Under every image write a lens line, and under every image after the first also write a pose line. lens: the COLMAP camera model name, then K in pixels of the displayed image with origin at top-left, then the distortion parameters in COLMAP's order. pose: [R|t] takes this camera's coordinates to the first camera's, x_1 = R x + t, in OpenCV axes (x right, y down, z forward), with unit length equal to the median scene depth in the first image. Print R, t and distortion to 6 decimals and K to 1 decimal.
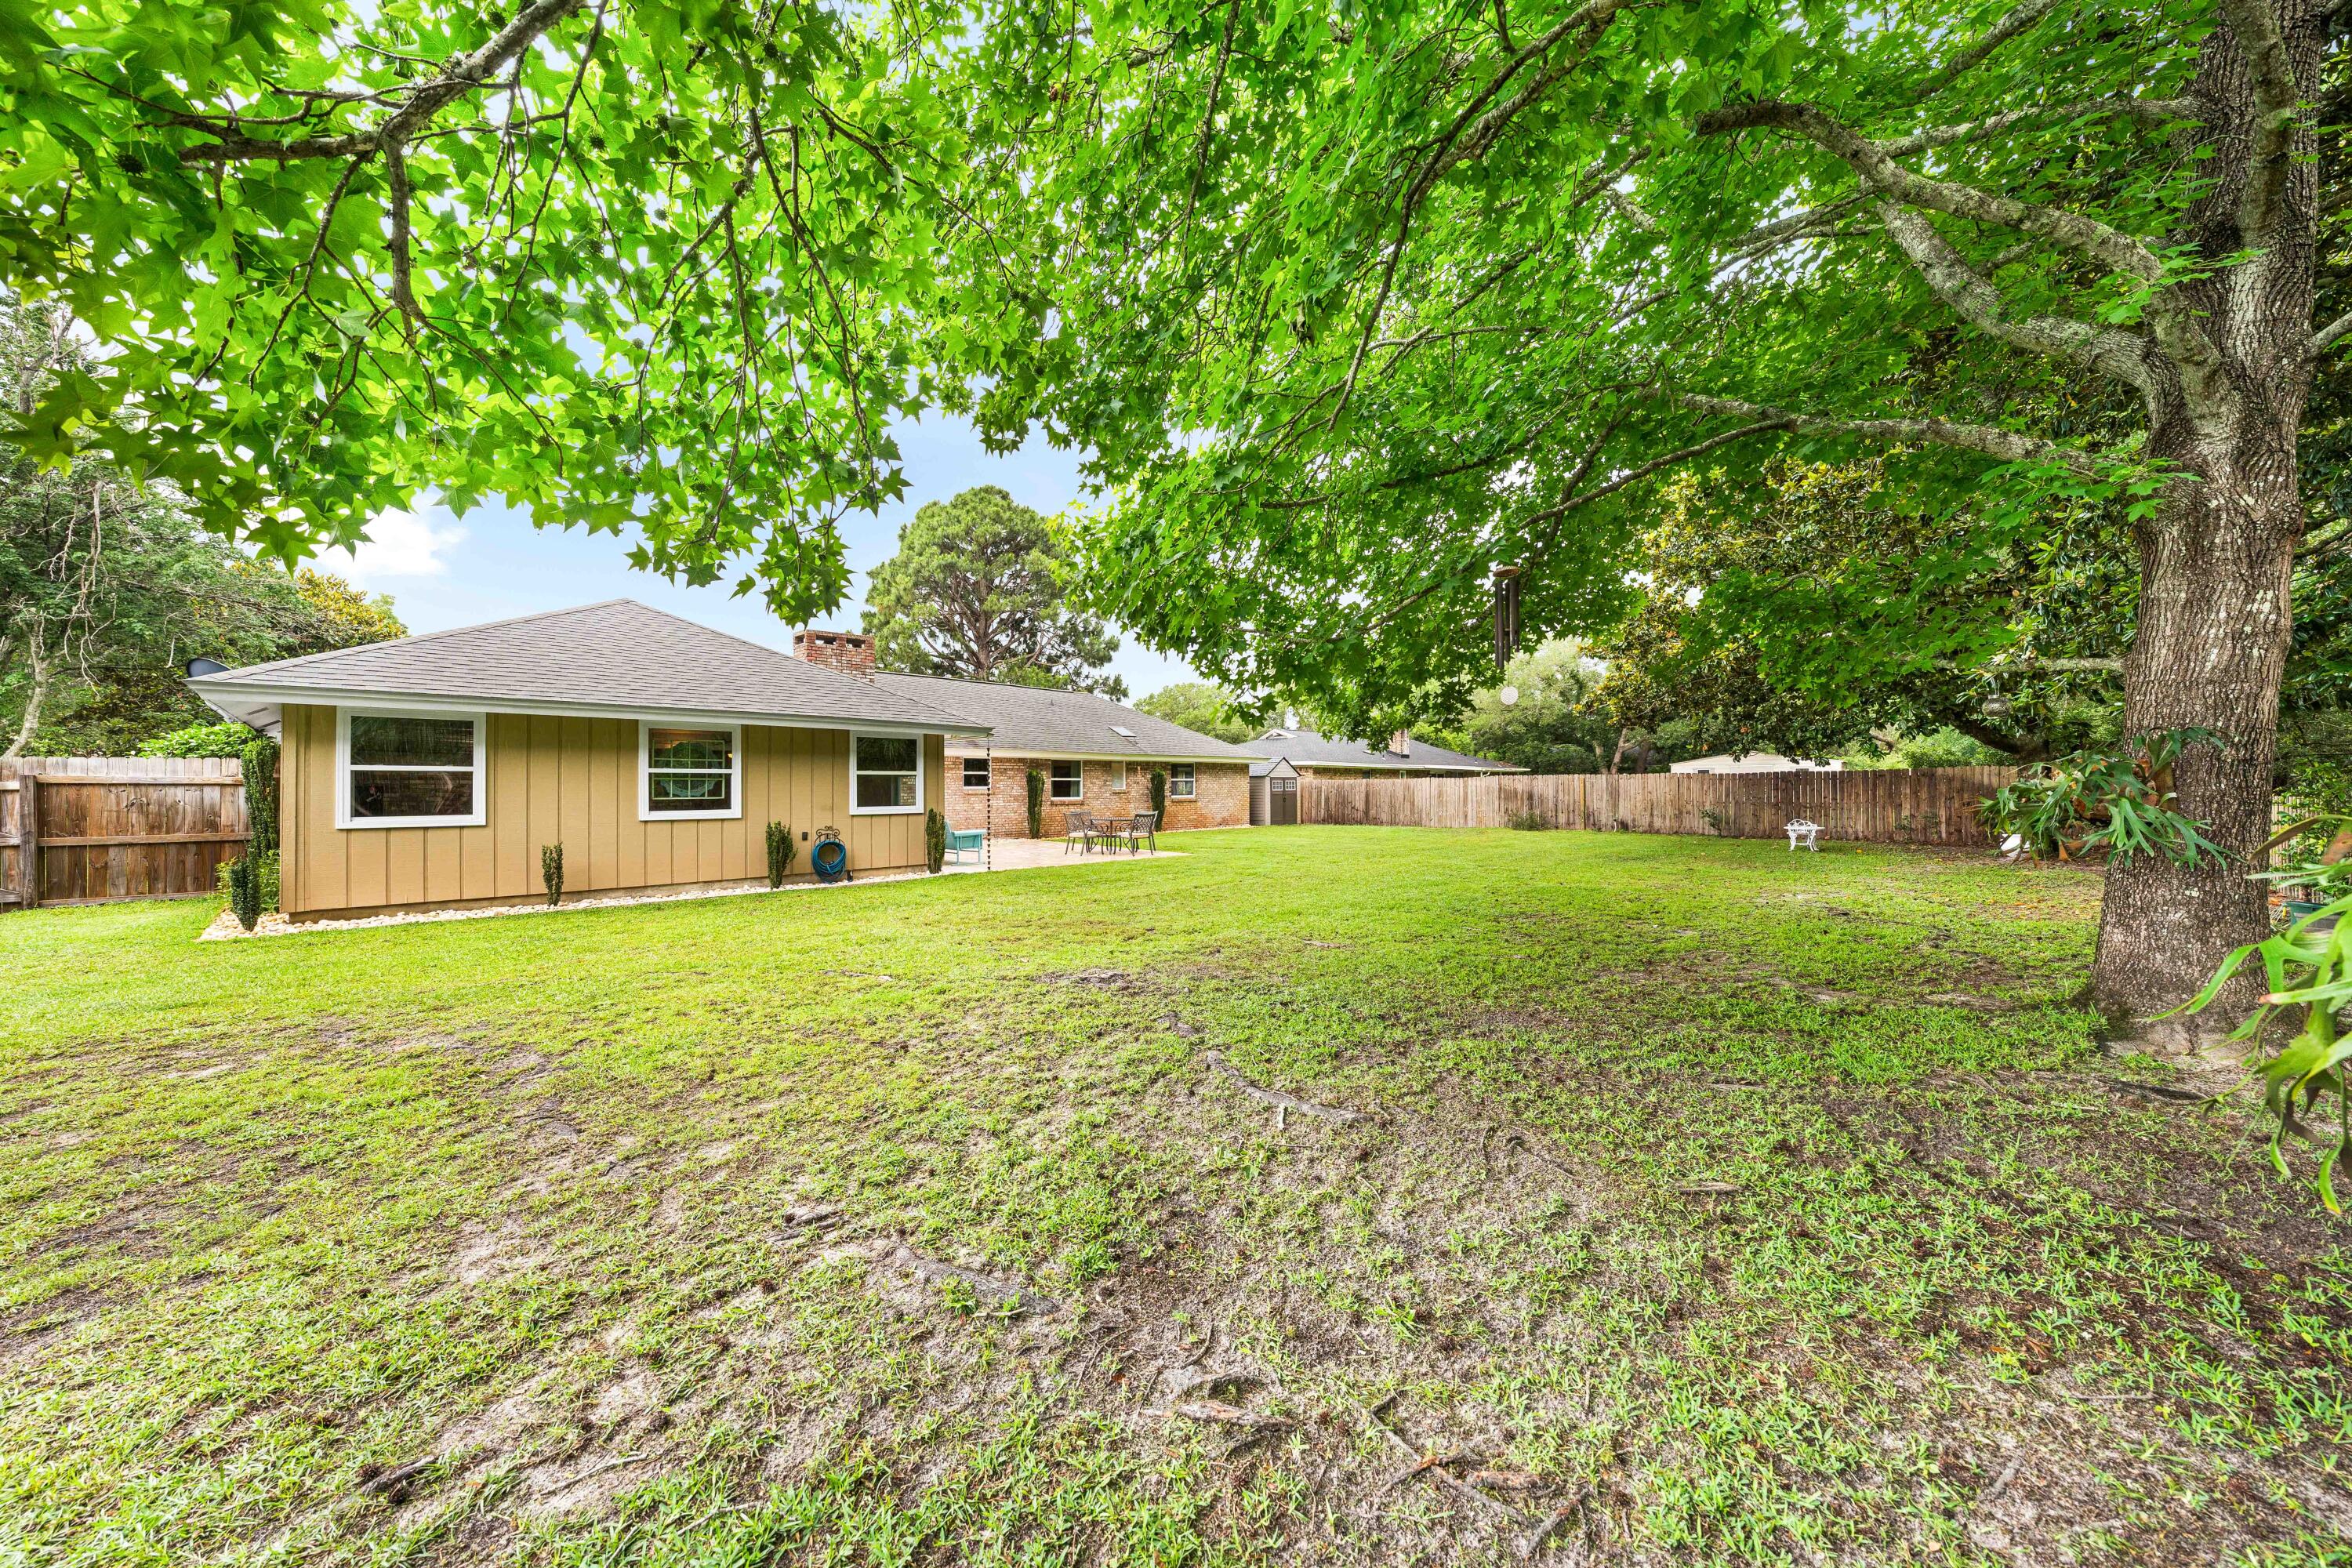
lens RADIAL K [[798.3, 0, 1180.8], [0, 798.3, 778.9], [0, 0, 1]] dist [-0.007692, 0.000386]
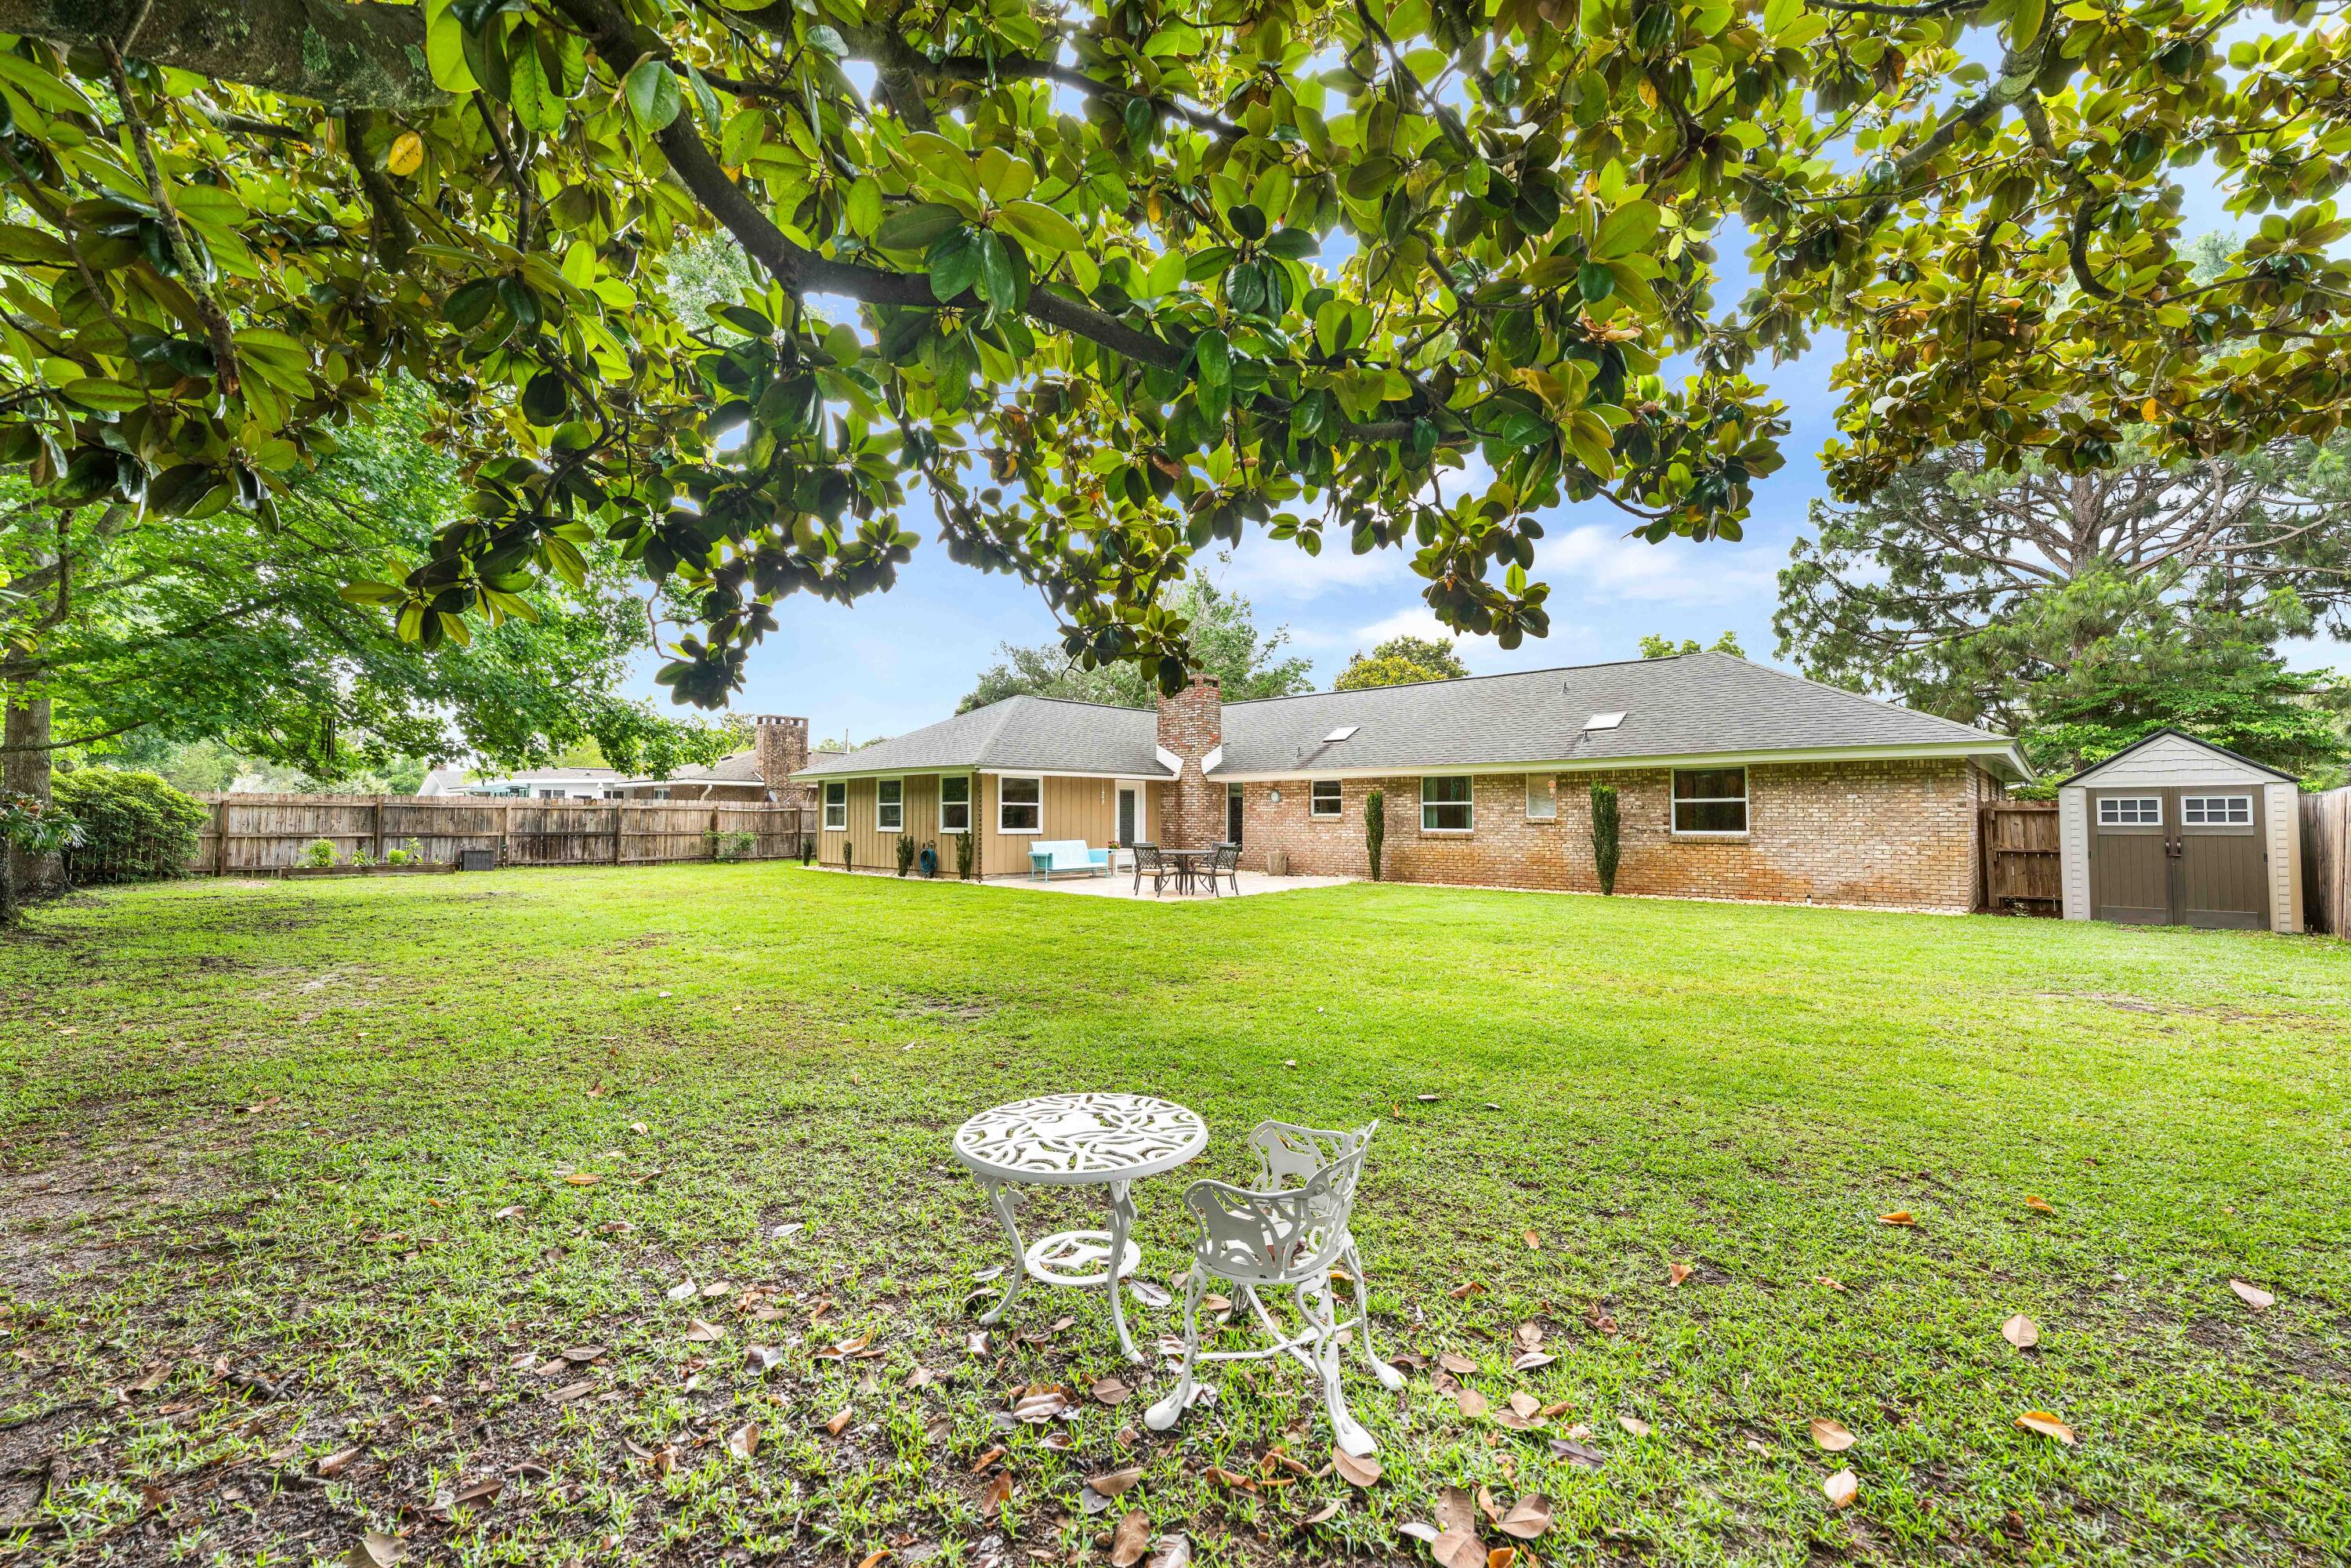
lens RADIAL K [[919.9, 0, 1179.9], [0, 919.9, 789.1], [0, 0, 1]] dist [0.001605, 0.000071]
pose [[0.028973, -0.024928, -0.999269, 3.820164], [0.008771, 0.999657, -0.024683, 0.033191], [0.999542, -0.008049, 0.029181, 4.182026]]
